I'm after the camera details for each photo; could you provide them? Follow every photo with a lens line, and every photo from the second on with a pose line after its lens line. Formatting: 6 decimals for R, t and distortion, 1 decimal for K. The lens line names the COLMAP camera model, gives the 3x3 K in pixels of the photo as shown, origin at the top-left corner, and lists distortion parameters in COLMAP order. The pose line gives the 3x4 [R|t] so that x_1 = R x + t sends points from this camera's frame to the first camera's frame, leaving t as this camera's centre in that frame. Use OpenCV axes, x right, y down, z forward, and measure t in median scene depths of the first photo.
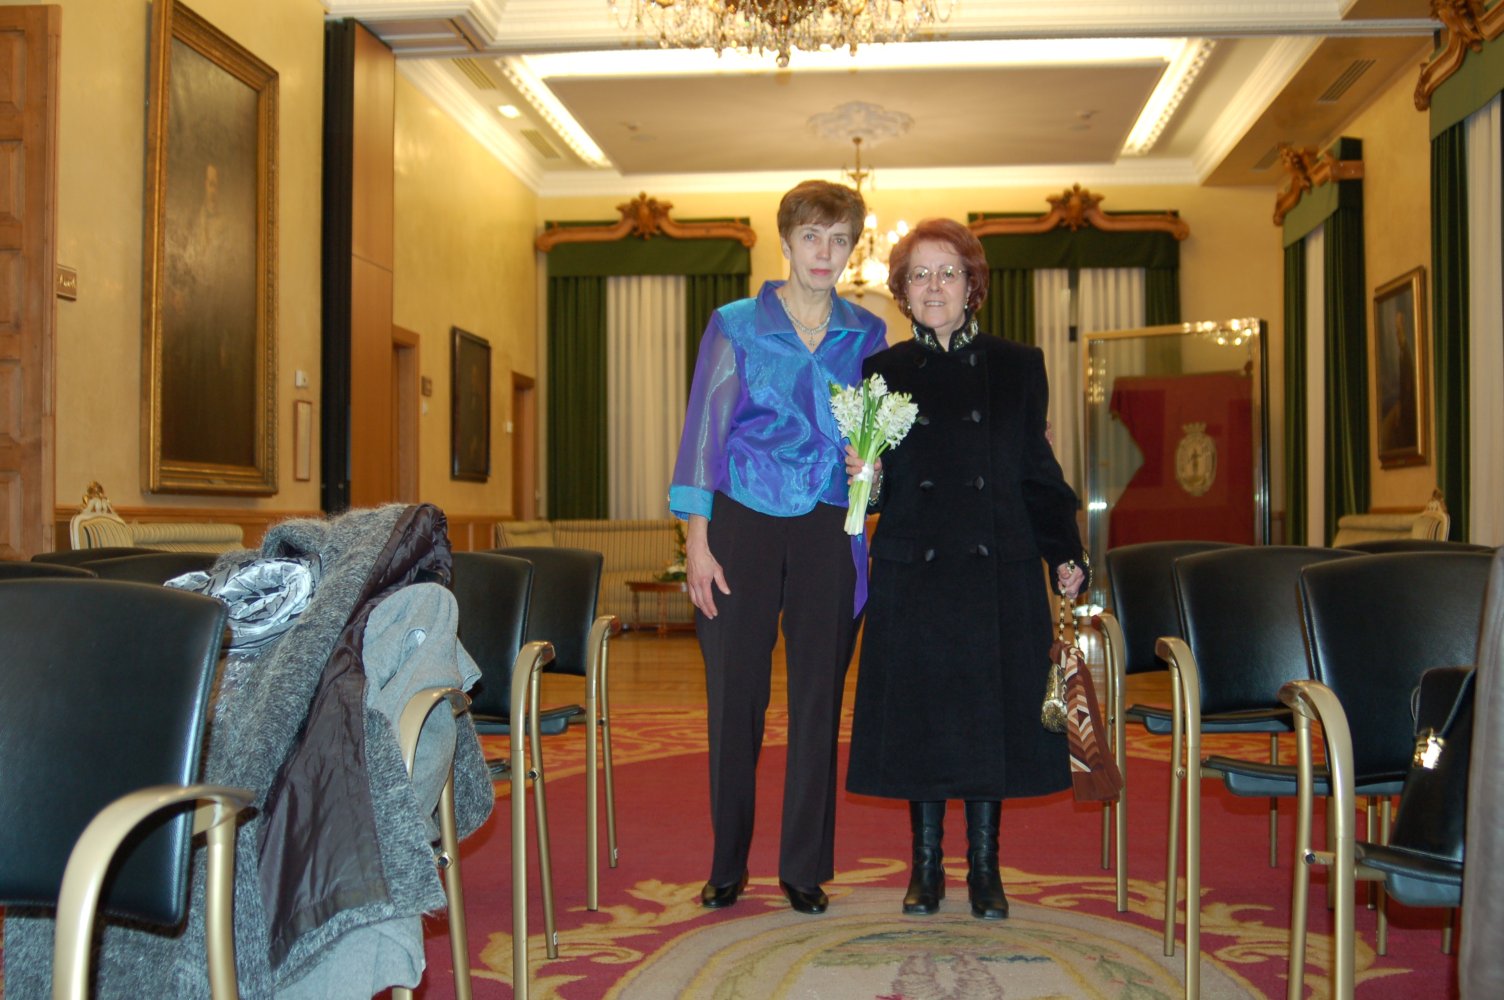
lens RADIAL K [[1796.1, 0, 748.8], [0, 1796.1, 495.8], [0, 0, 1]] dist [-0.126425, 0.026809]
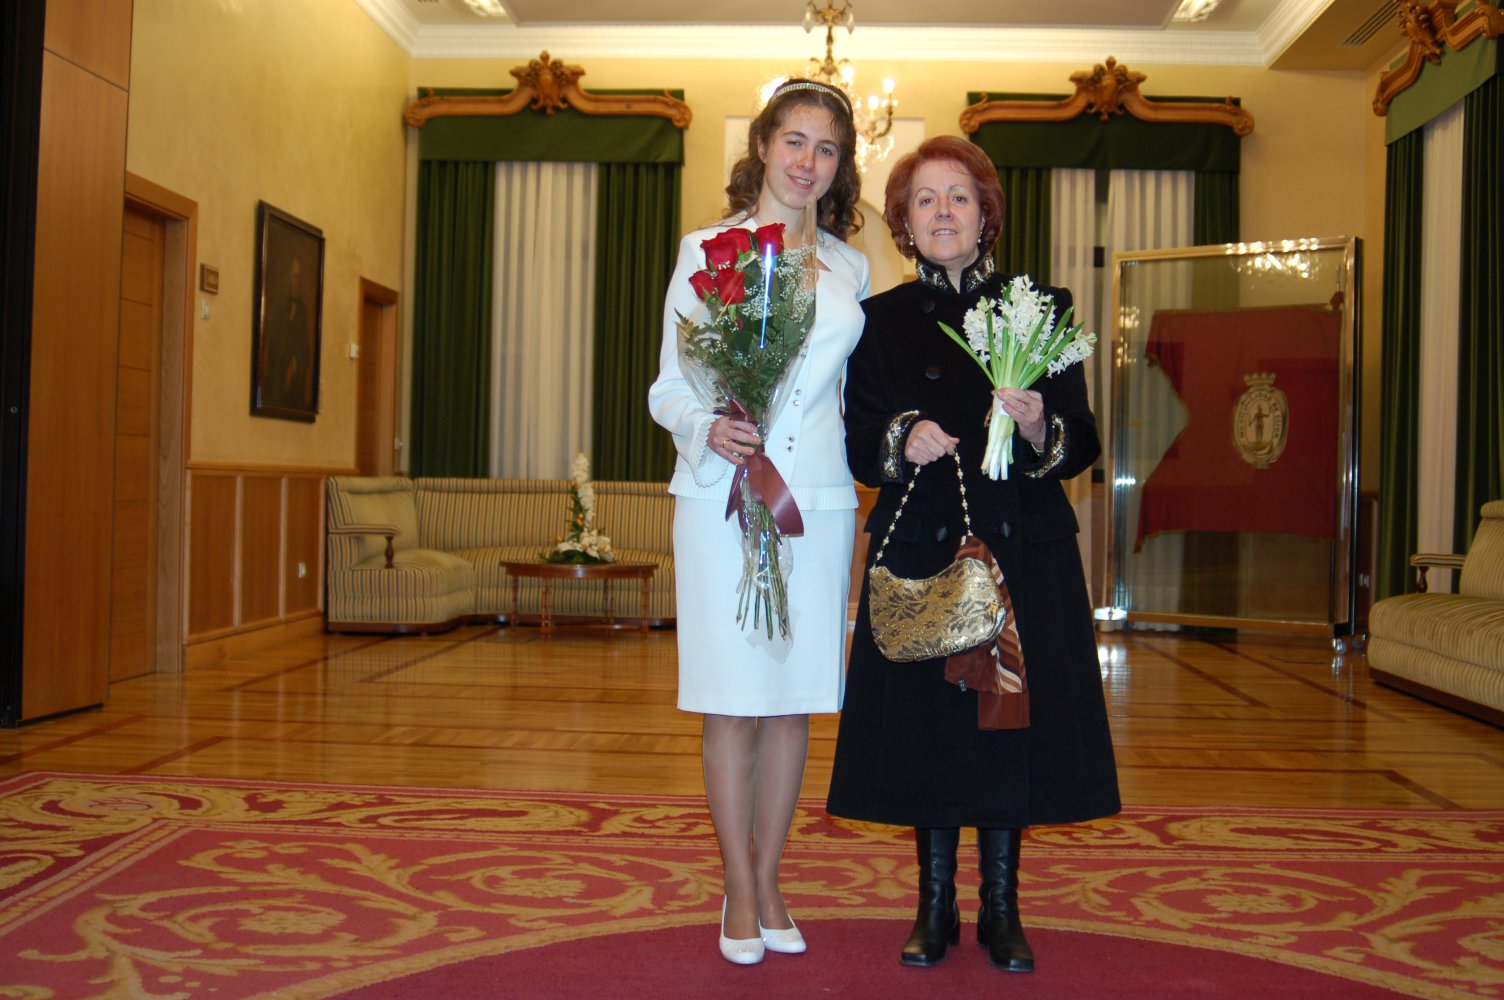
lens RADIAL K [[1796.1, 0, 748.8], [0, 1796.1, 495.8], [0, 0, 1]] dist [-0.126425, 0.026809]
pose [[0.999086, 0.027893, 0.032378, 0.008645], [-0.028472, 0.999440, 0.017552, 0.004315], [-0.031870, -0.018458, 0.999322, 0.236573]]
